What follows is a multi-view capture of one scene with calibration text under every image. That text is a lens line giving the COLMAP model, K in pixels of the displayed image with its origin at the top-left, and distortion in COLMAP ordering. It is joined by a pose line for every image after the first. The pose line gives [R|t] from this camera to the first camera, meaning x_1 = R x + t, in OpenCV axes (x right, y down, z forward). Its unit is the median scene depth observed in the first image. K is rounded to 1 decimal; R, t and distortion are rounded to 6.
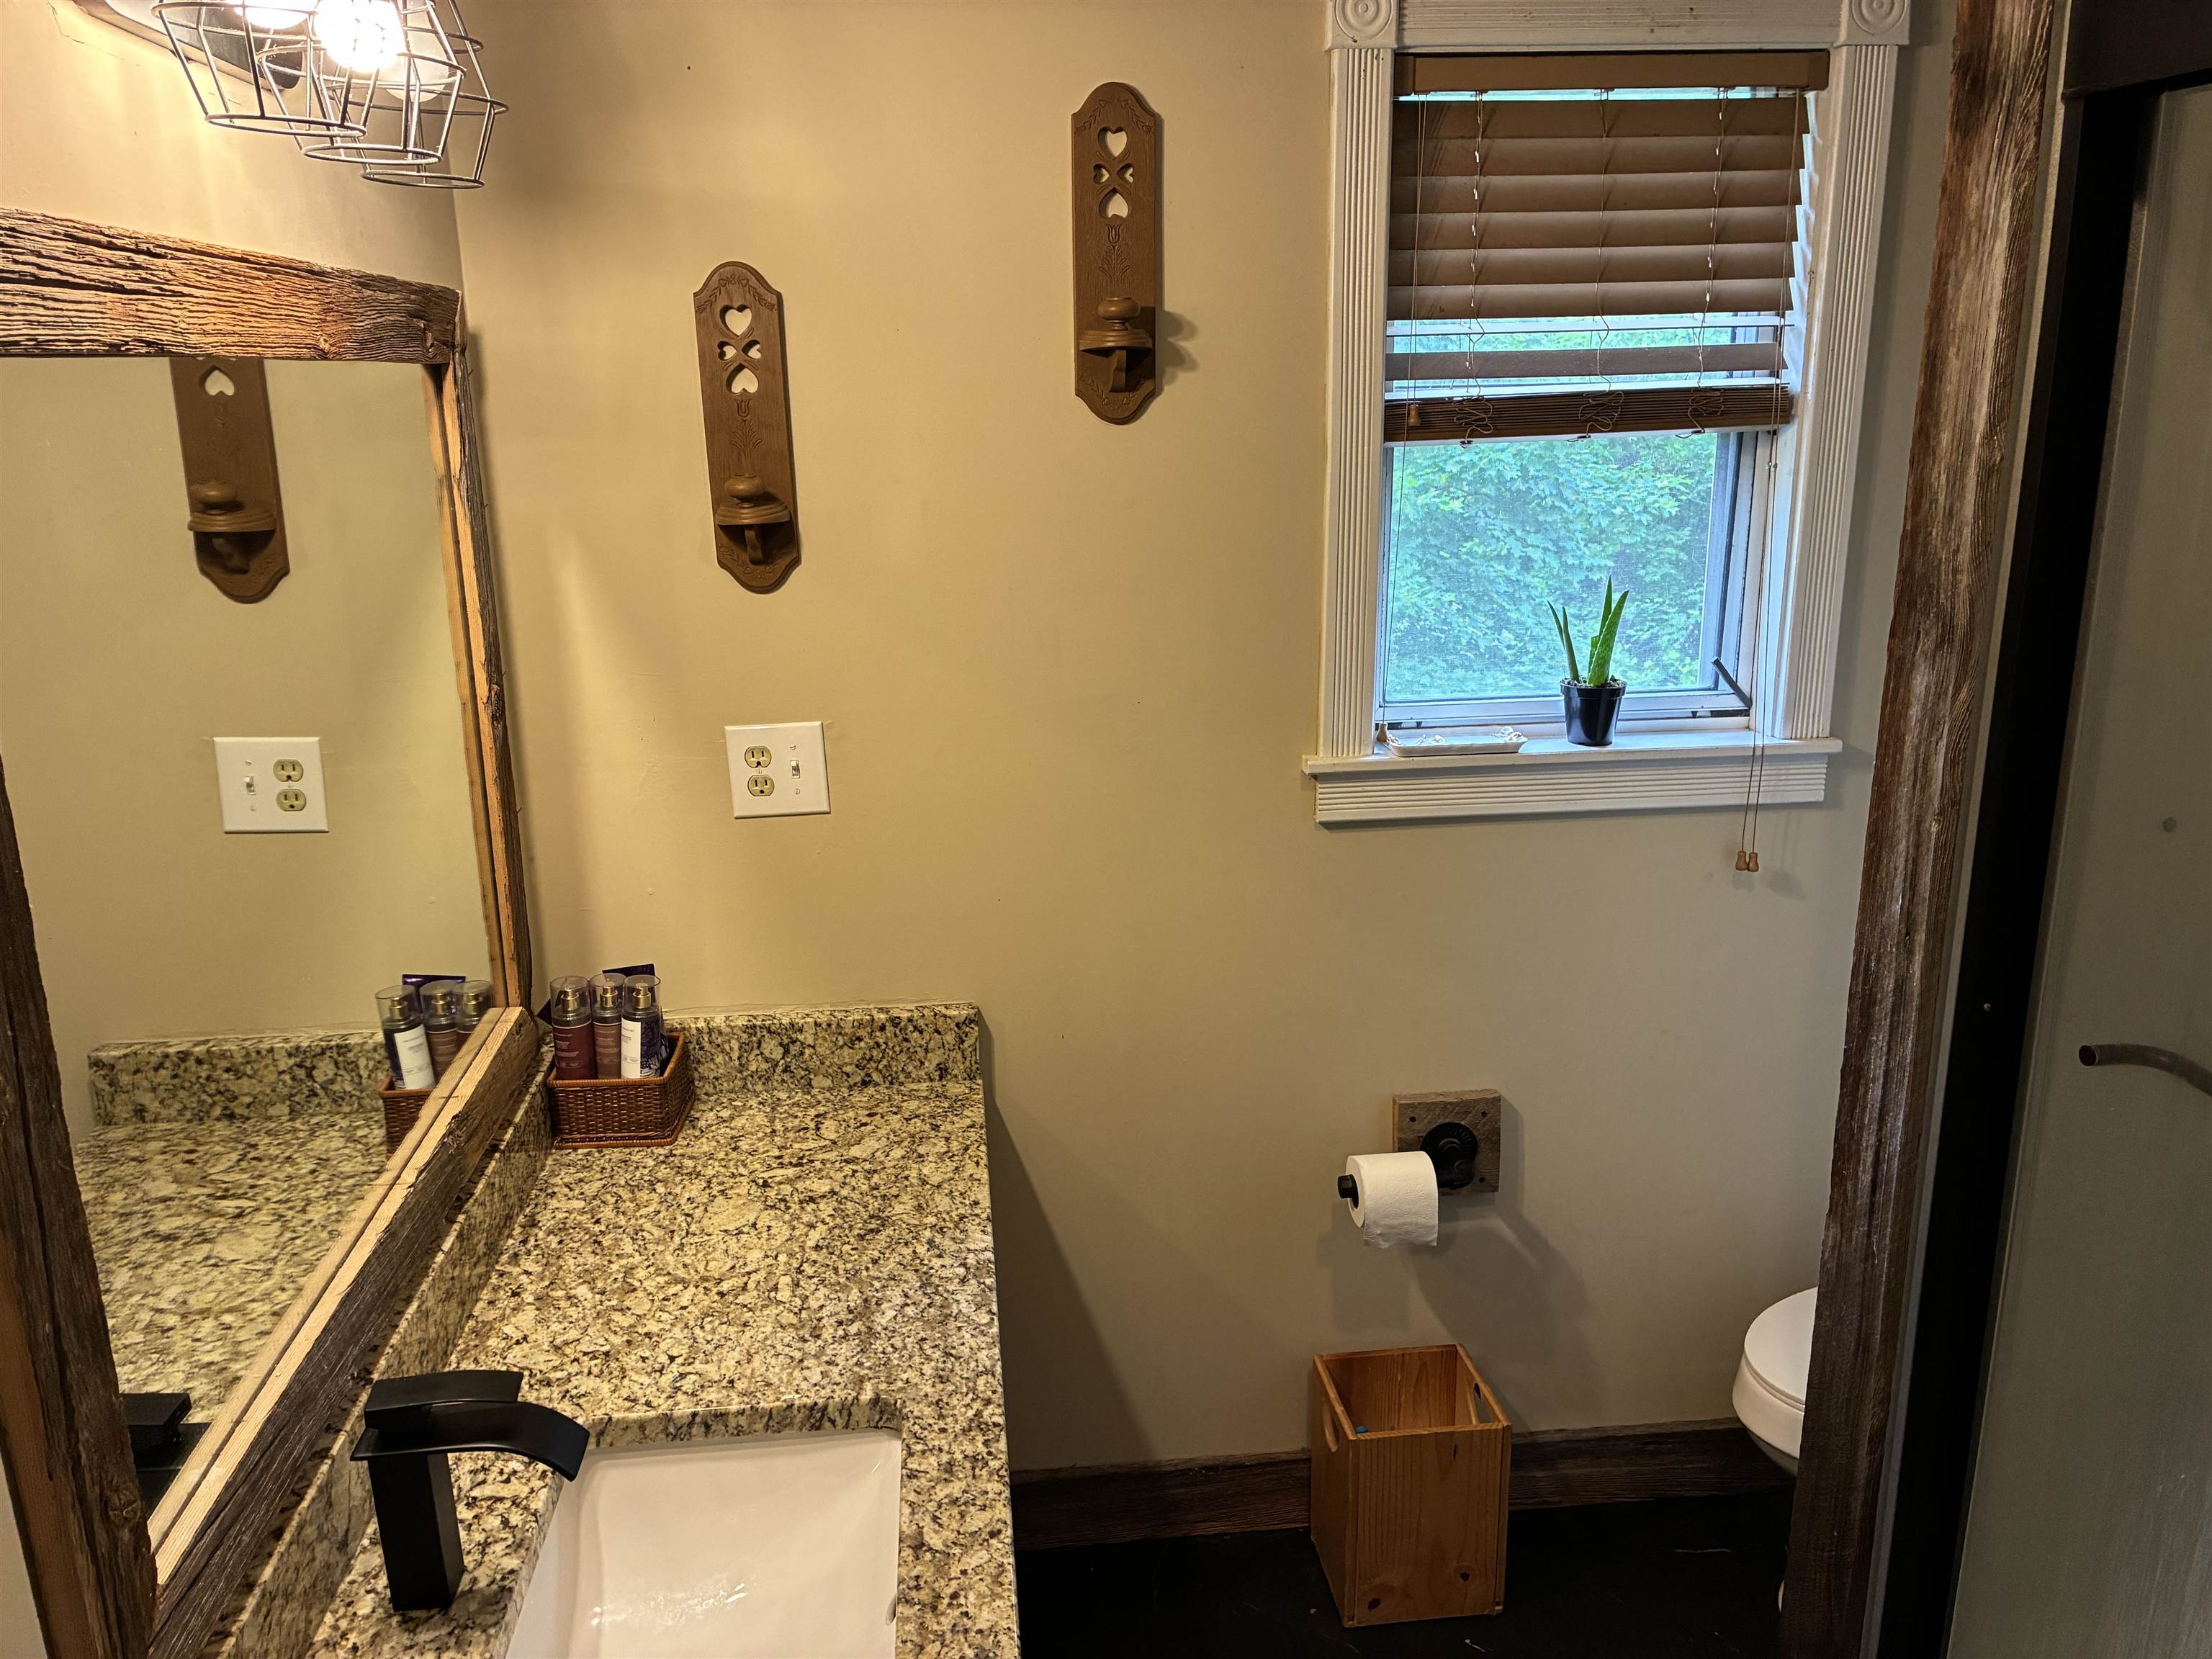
lens RADIAL K [[1671.0, 0, 1131.9], [0, 1671.0, 824.1], [0, 0, 1]] dist [0.020163, -0.008809]
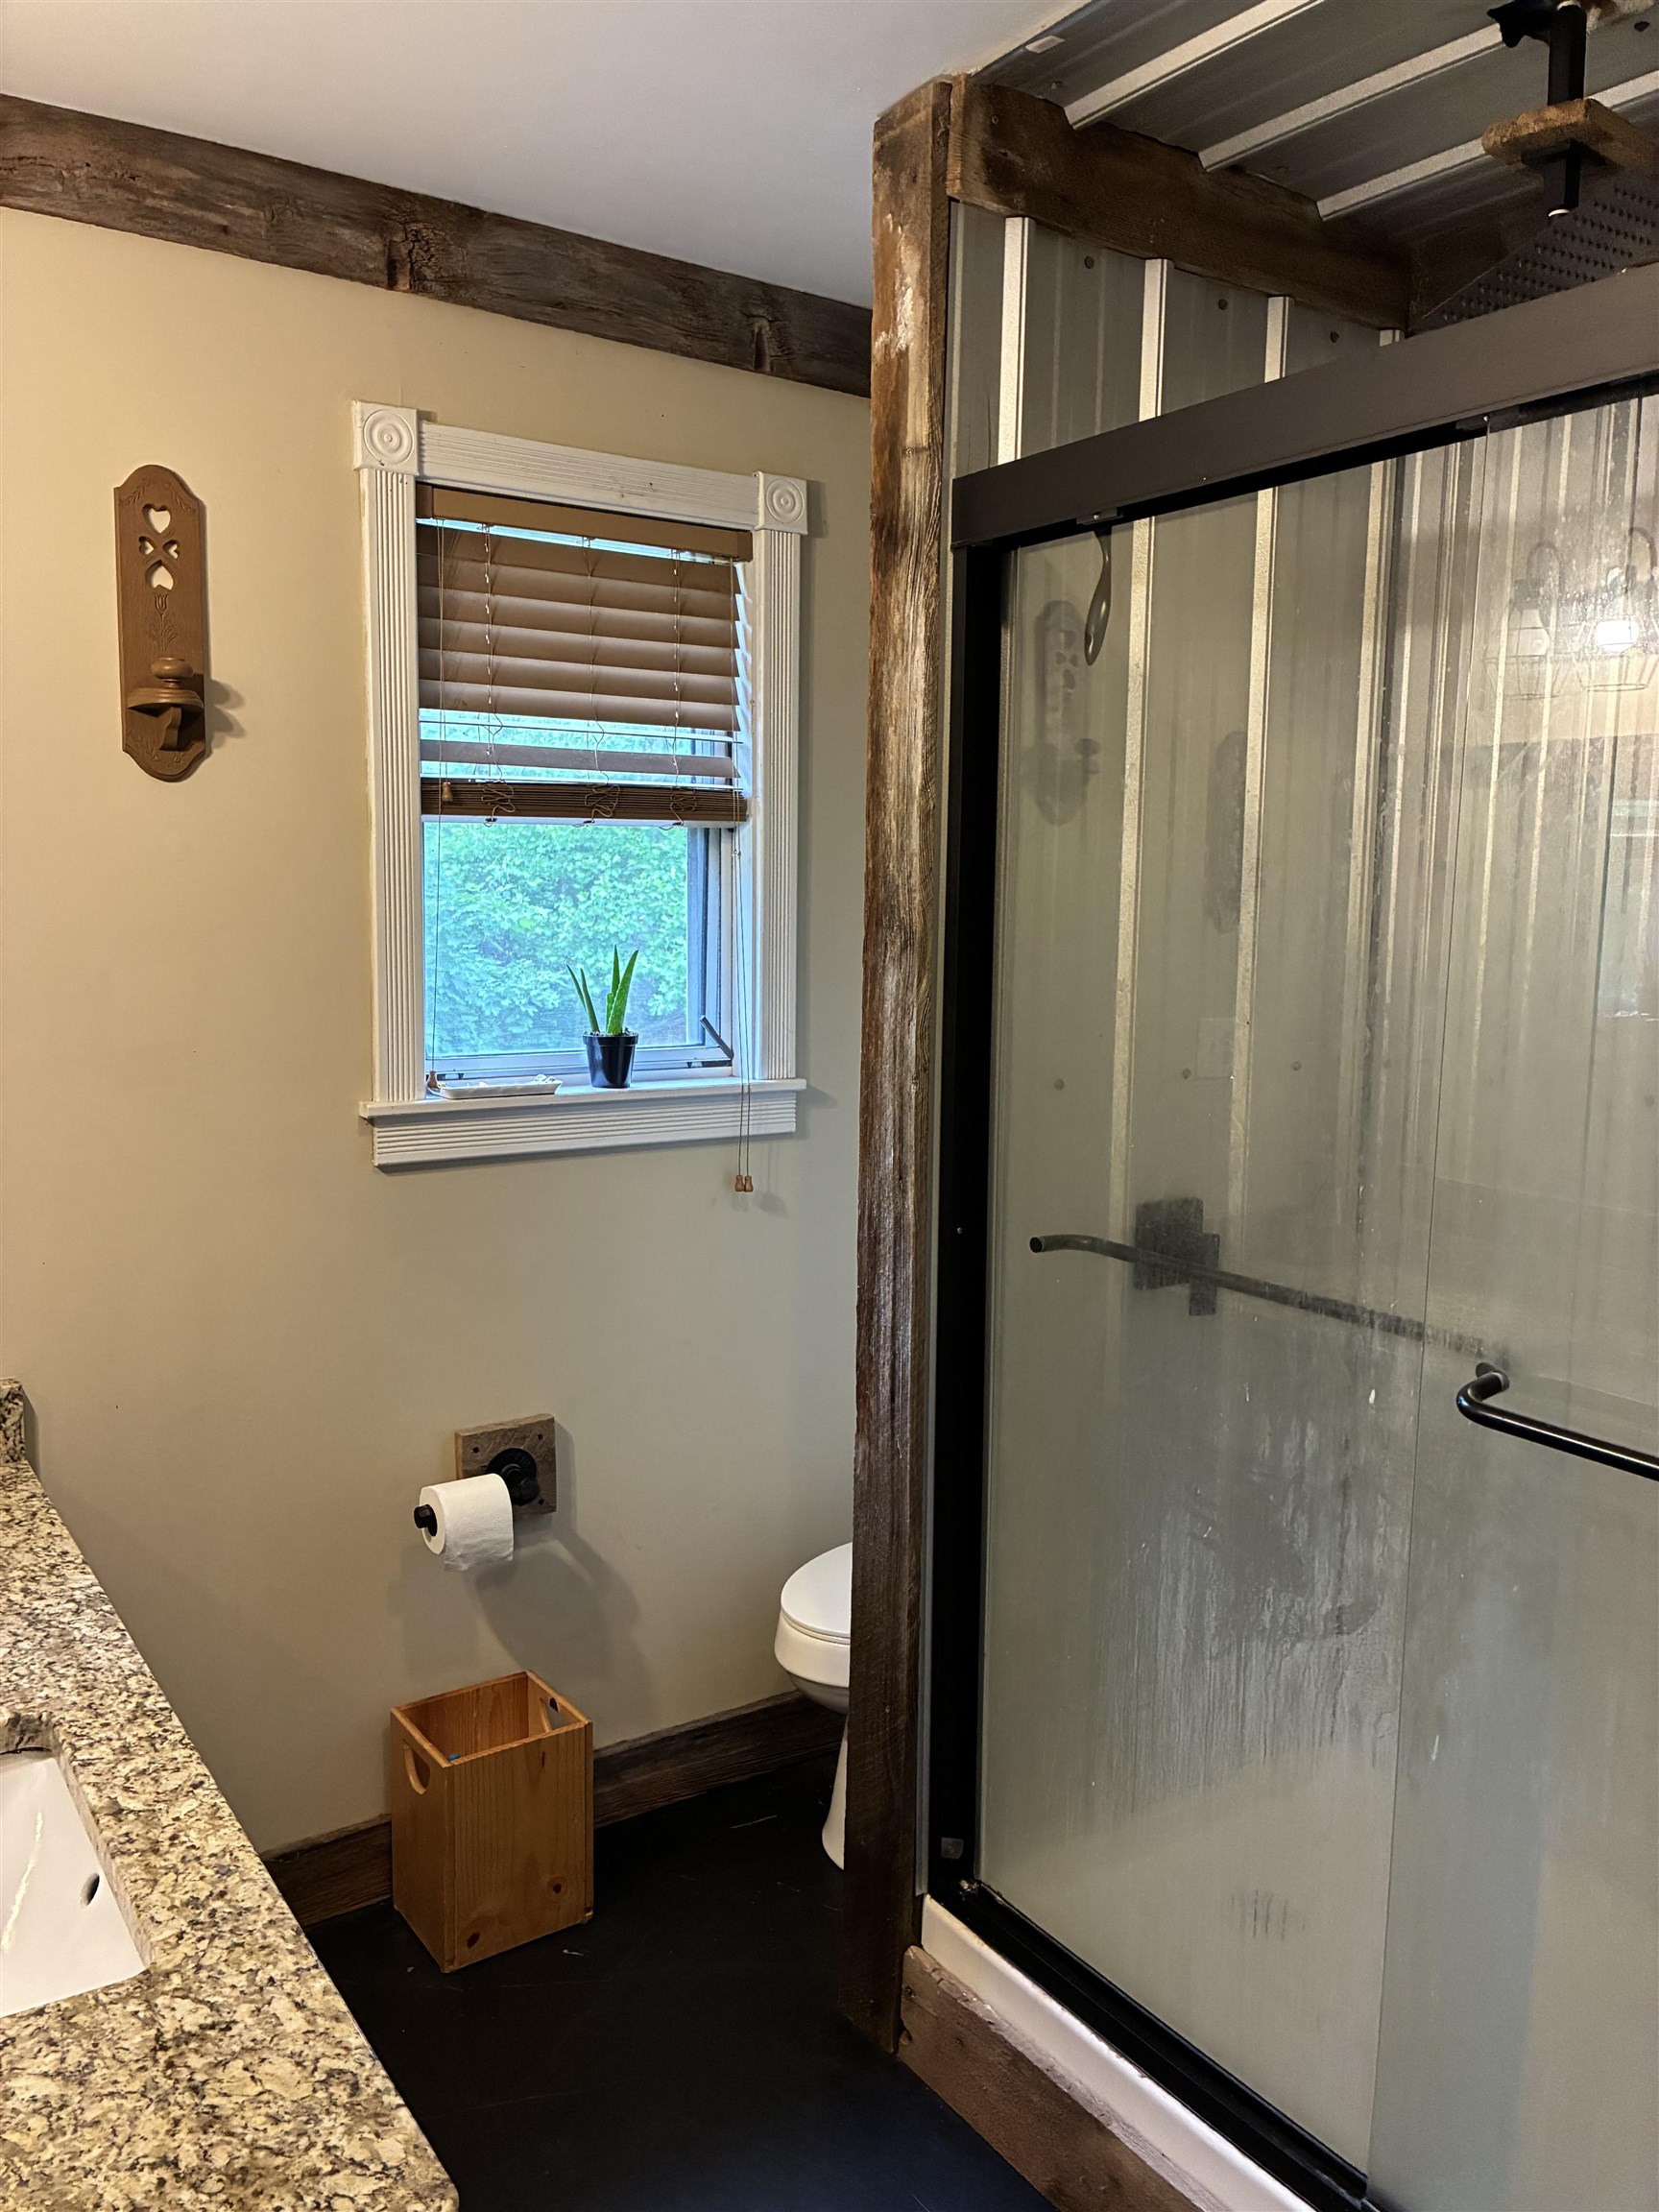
lens RADIAL K [[1675.6, 0, 829.5], [0, 1675.6, 1106.0], [0, 0, 1]] dist [0.058974, -0.078574]
pose [[0.881729, -0.032039, 0.470668, -0.151631], [0.101237, 0.987299, -0.122445, 0.135160], [-0.460767, 0.155612, 0.873773, -0.077856]]
